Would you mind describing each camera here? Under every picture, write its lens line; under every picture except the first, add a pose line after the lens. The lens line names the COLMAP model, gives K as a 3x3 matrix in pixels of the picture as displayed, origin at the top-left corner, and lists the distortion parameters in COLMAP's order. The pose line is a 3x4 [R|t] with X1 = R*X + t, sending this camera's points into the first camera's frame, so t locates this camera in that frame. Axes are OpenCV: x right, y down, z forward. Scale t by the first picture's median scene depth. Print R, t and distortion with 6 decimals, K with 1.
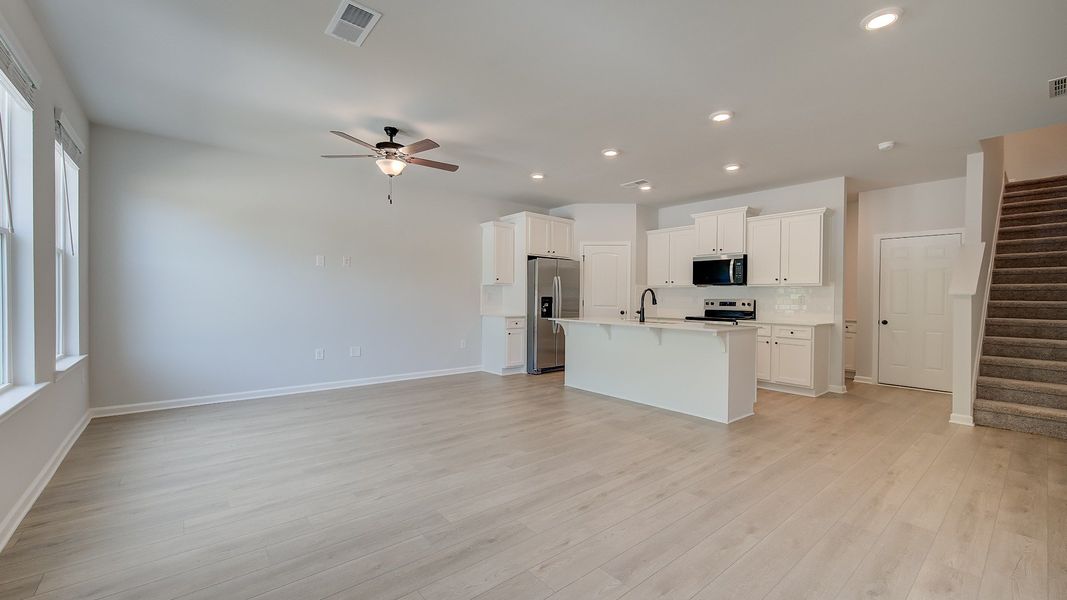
lens RADIAL K [[430.0, 0, 538.0], [0, 430.0, 301.1], [0, 0, 1]] dist [0.008778, -0.002727]
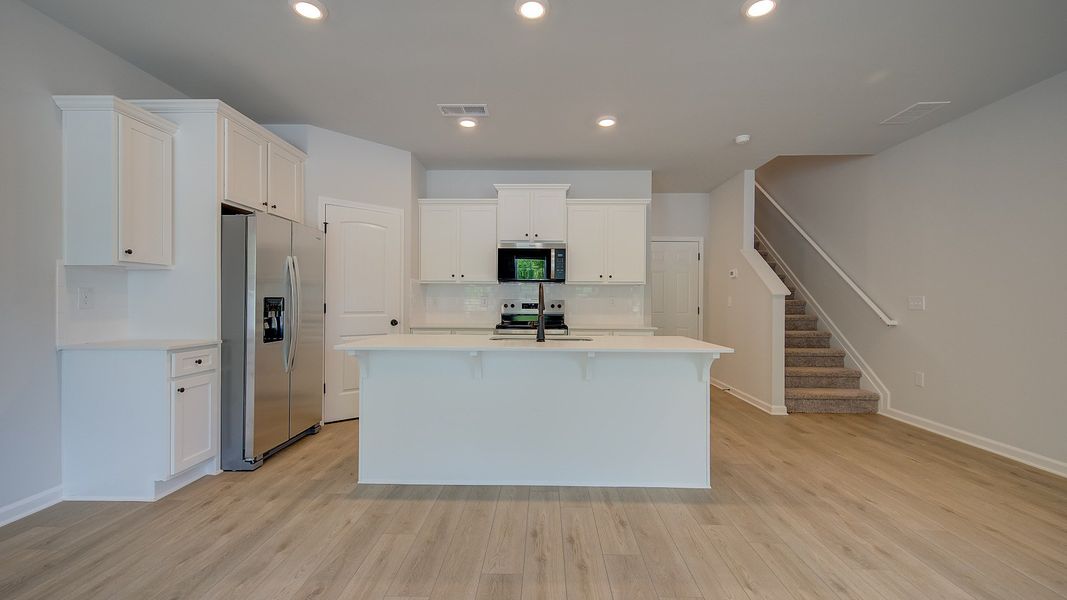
lens RADIAL K [[430.0, 0, 534.3], [0, 430.0, 301.0], [0, 0, 1]] dist [0.008778, -0.002727]
pose [[0.661132, -0.007899, 0.750228, -0.180888], [0.008679, 0.999958, 0.002880, -0.005998], [-0.750219, 0.004607, 0.661173, 0.587471]]
